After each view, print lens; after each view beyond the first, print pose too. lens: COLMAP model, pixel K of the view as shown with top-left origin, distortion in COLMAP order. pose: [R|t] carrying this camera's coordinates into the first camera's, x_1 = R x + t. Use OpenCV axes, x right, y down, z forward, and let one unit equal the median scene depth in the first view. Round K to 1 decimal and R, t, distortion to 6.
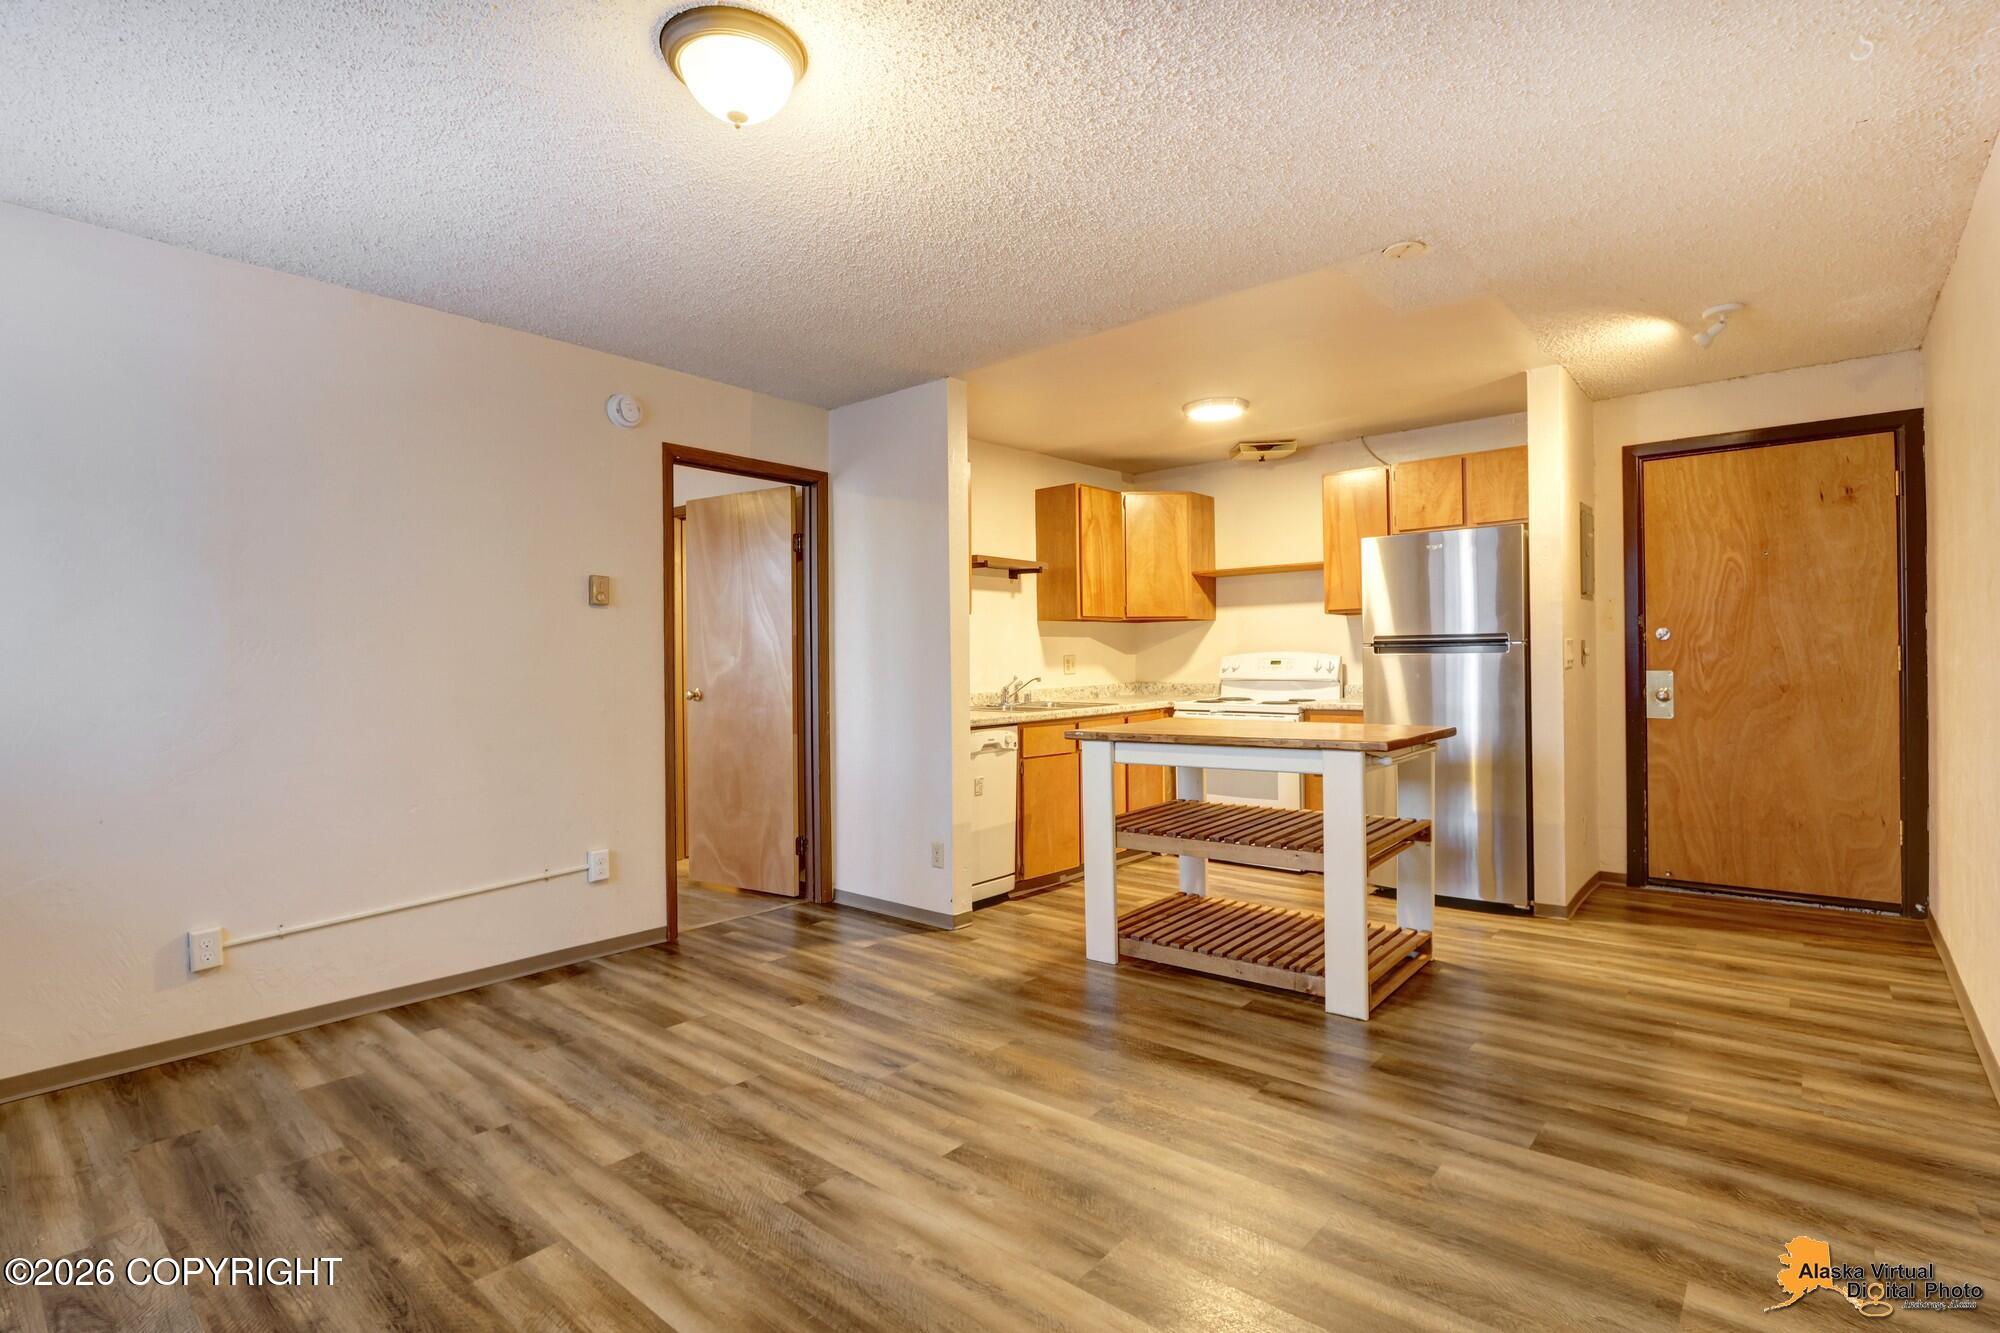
lens RADIAL K [[935.1, 0, 1006.7], [0, 935.1, 652.2], [0, 0, 1]] dist [-0.013393, 0.004451]
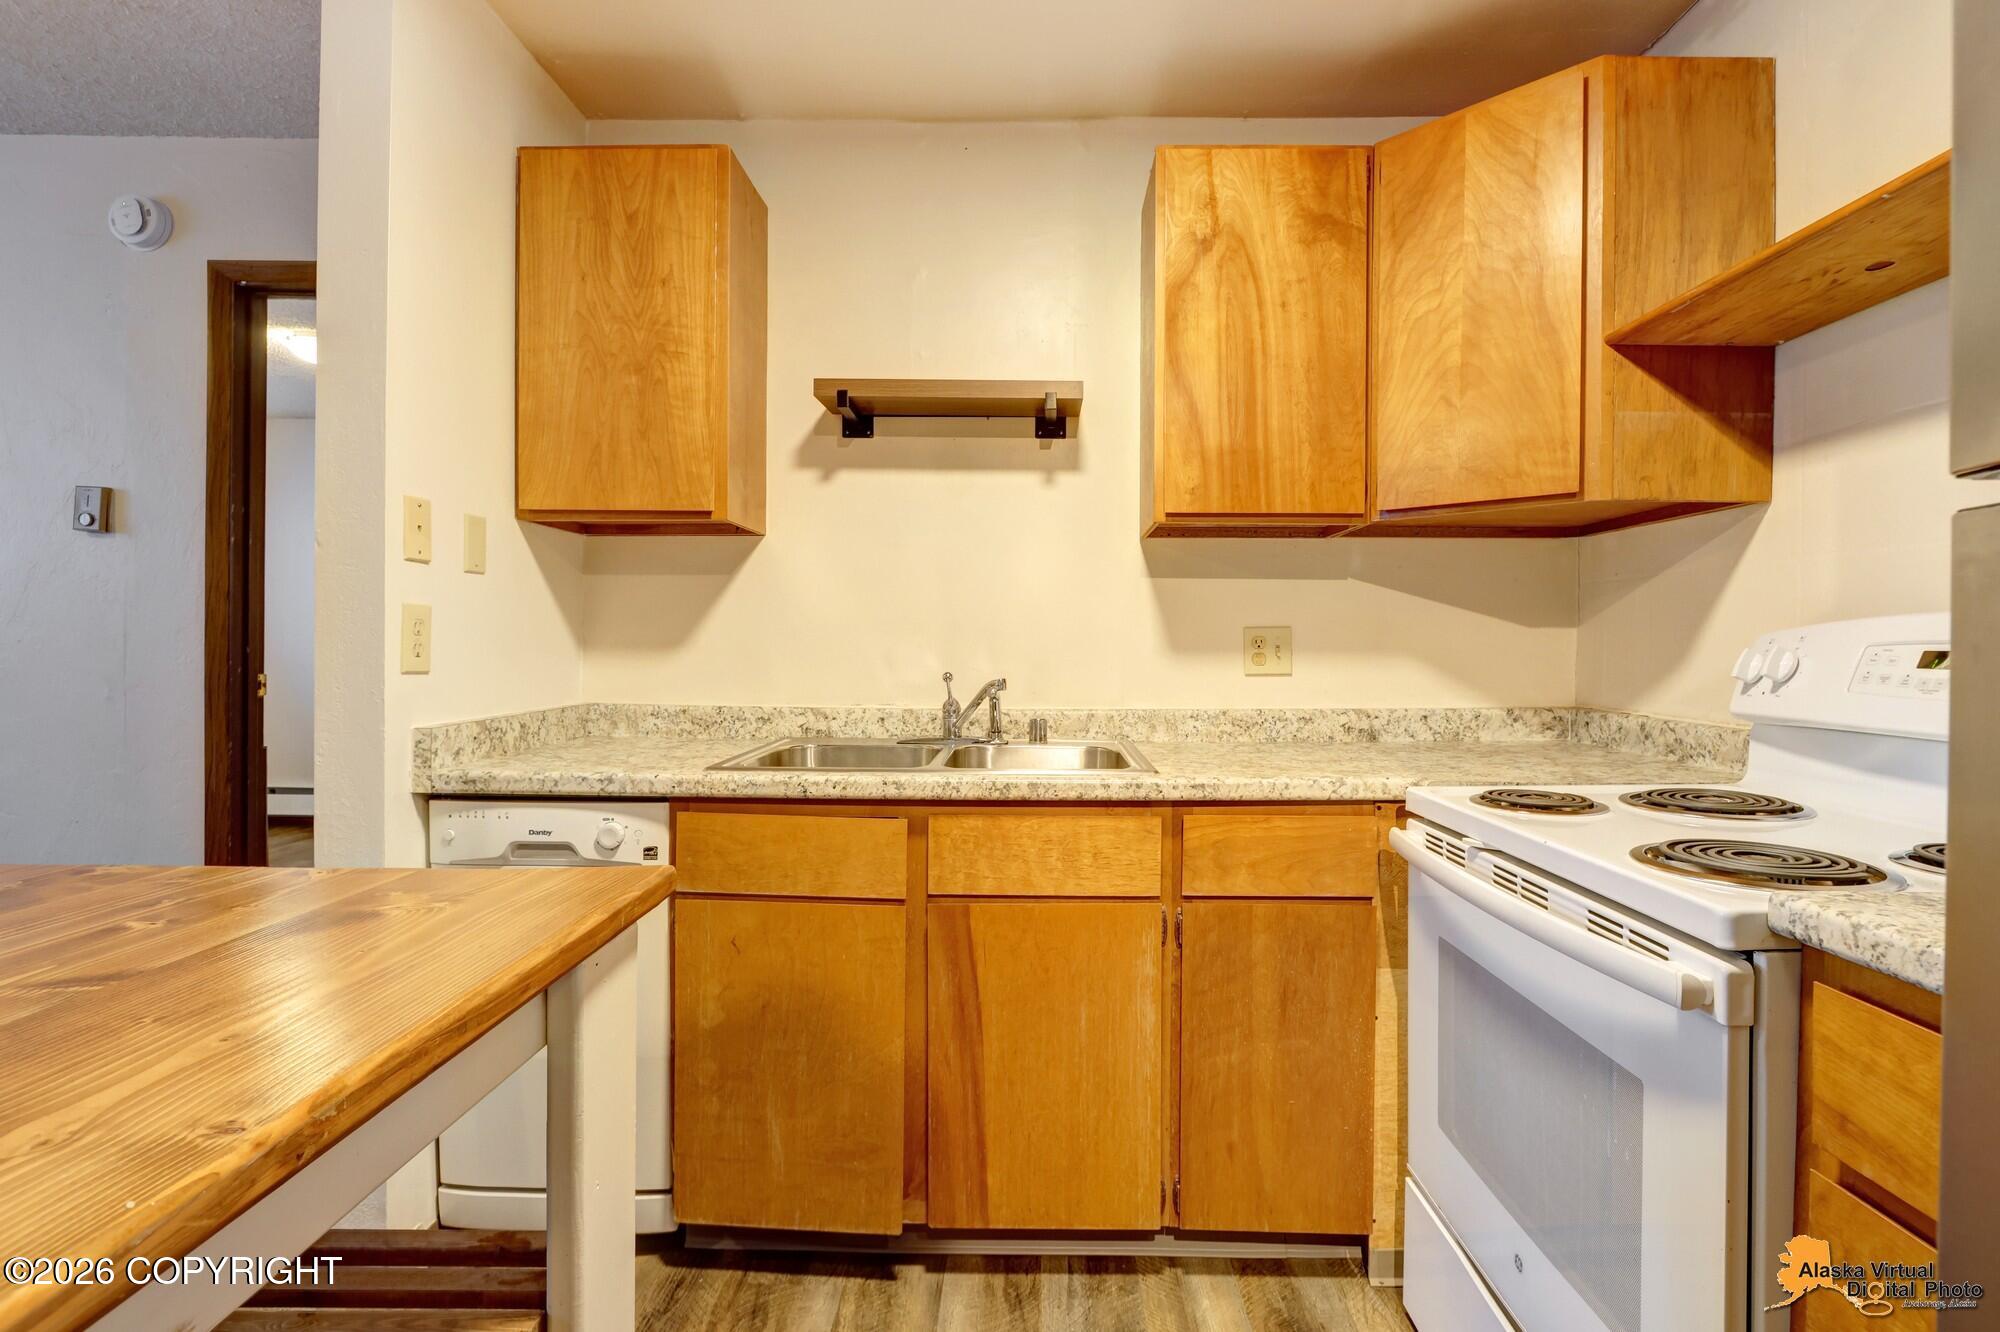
lens RADIAL K [[981.0, 0, 1025.6], [0, 981.0, 647.7], [0, 0, 1]] dist [-0.006561, -0.003401]
pose [[0.655329, 0.022577, -0.755006, 0.452444], [-0.012627, 0.999741, 0.018935, 0.008828], [0.755238, -0.002875, 0.655445, 0.975508]]
